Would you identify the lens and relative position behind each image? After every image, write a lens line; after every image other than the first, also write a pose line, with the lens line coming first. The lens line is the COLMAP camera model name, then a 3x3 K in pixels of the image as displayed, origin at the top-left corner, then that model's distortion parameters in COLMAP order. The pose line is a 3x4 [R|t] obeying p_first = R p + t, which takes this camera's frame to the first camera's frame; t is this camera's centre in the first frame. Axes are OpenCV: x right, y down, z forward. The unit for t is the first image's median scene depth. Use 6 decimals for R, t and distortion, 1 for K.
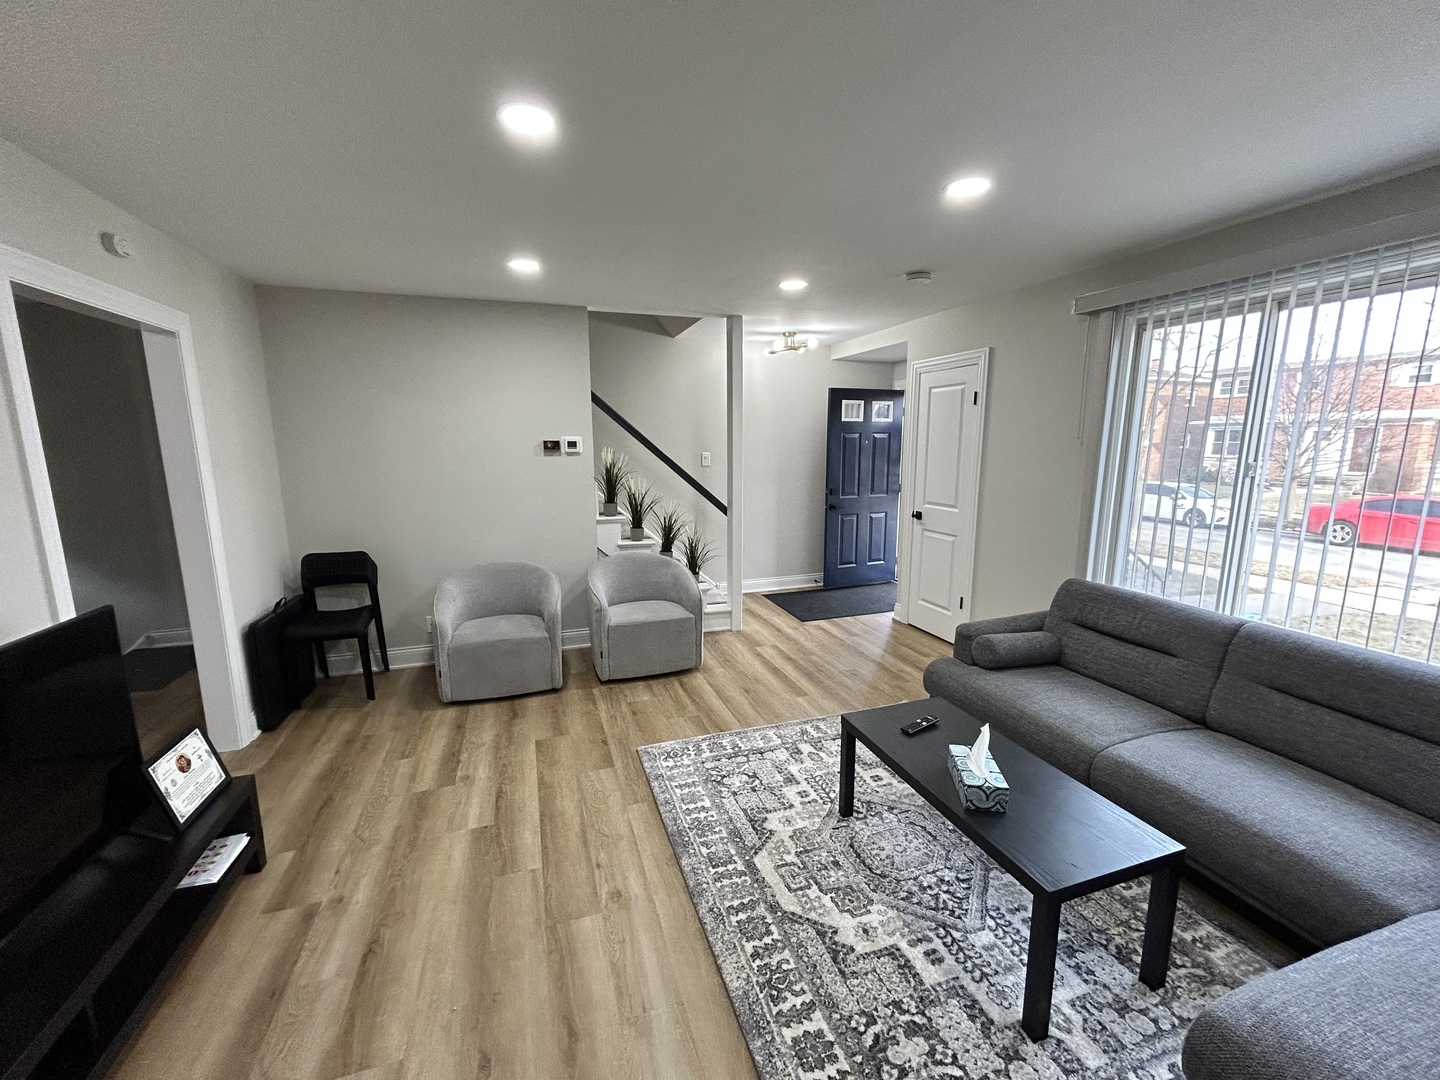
lens RADIAL K [[580.8, 0, 719.8], [0, 580.8, 538.0], [0, 0, 1]] dist [-0.001399, 0.000930]
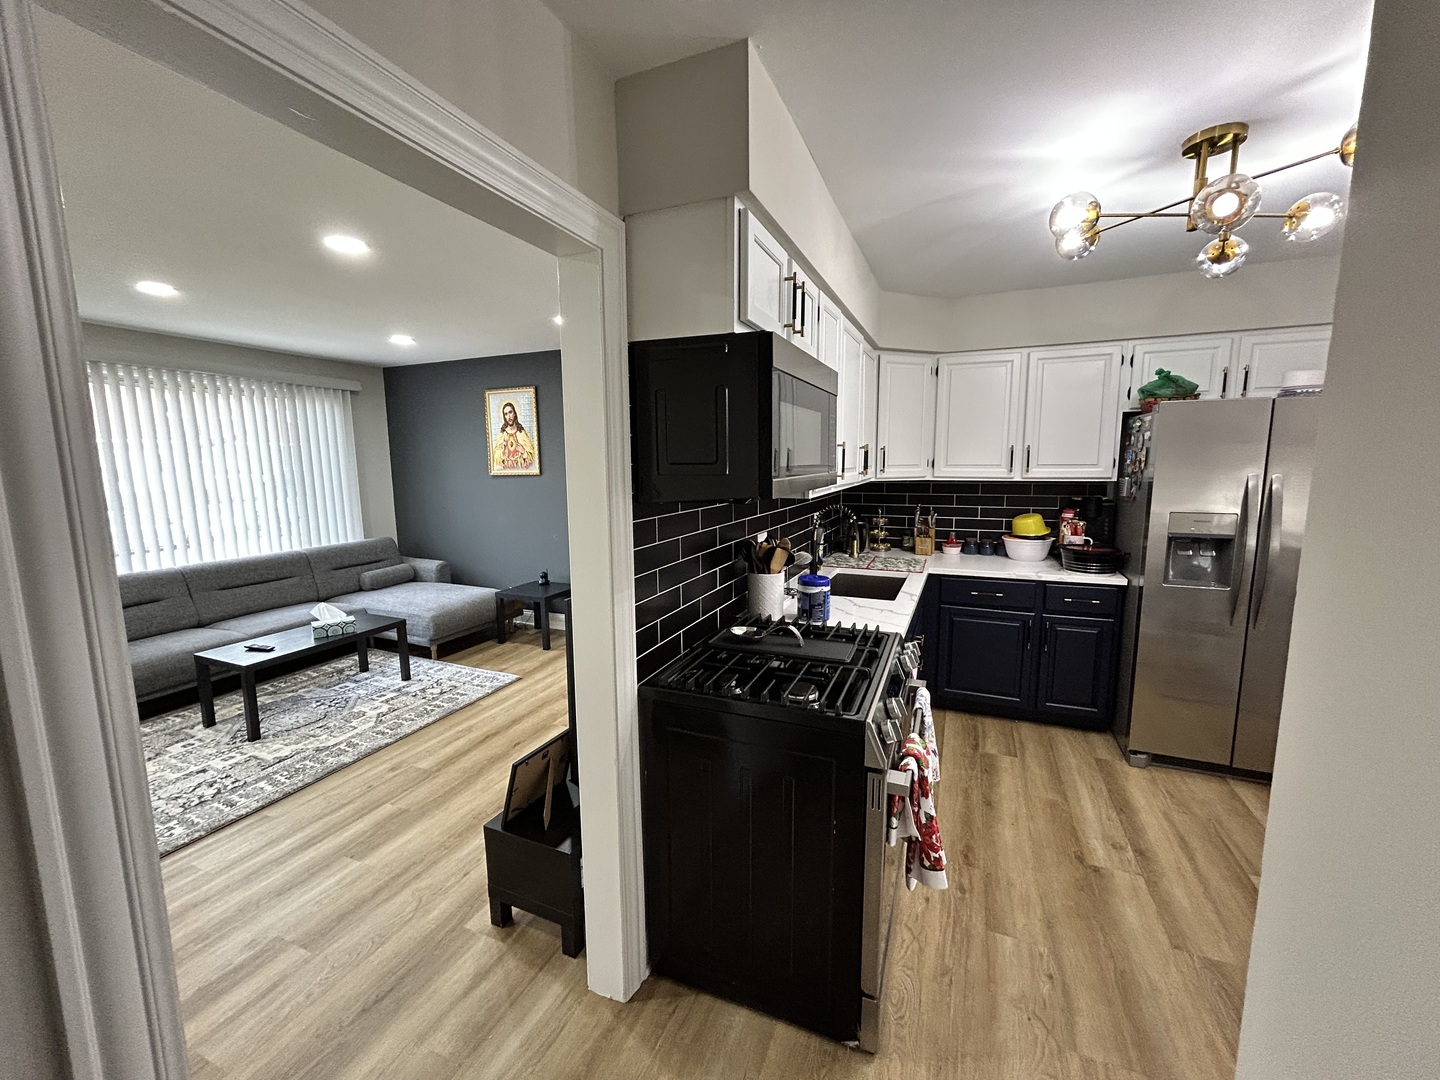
lens RADIAL K [[580.8, 0, 719.9], [0, 580.8, 536.6], [0, 0, 1]] dist [-0.001399, 0.000930]
pose [[-0.744166, -0.079227, 0.663280, -1.334030], [0.123718, 0.959416, 0.253405, -0.167458], [-0.656438, 0.270635, -0.704163, 1.037030]]
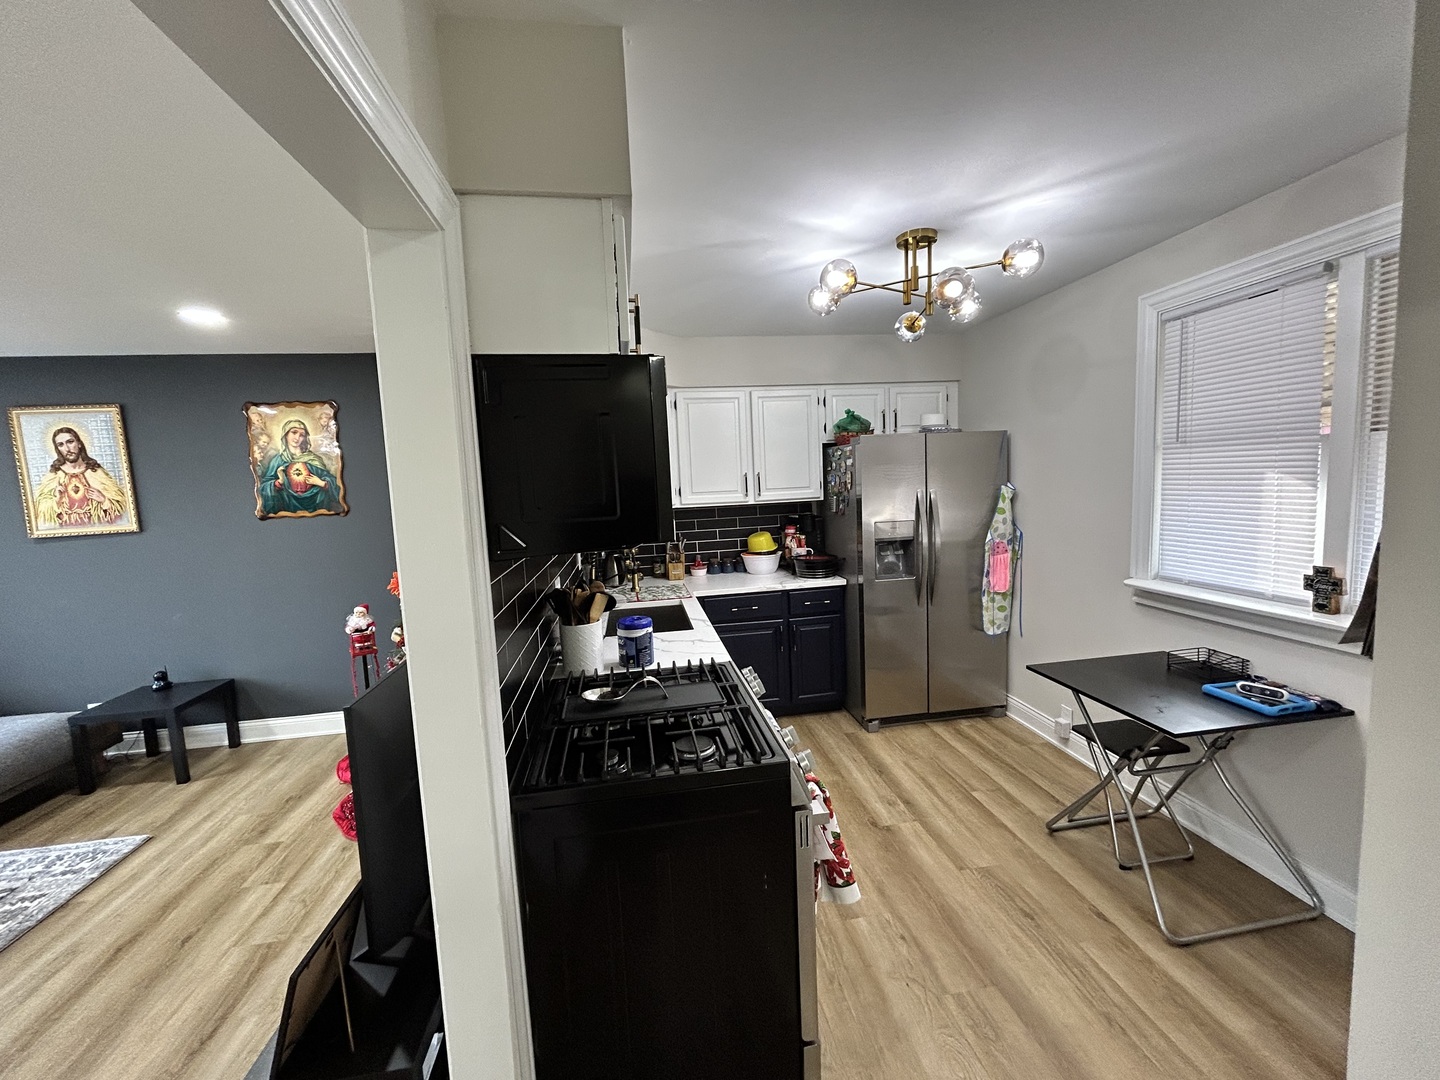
lens RADIAL K [[580.8, 0, 720.7], [0, 580.8, 537.5], [0, 0, 1]] dist [-0.001399, 0.000930]
pose [[-0.984008, 0.030884, 0.175428, -1.128819], [0.077349, 0.961240, 0.264642, -0.186446], [-0.160455, 0.273979, -0.948256, 1.067721]]
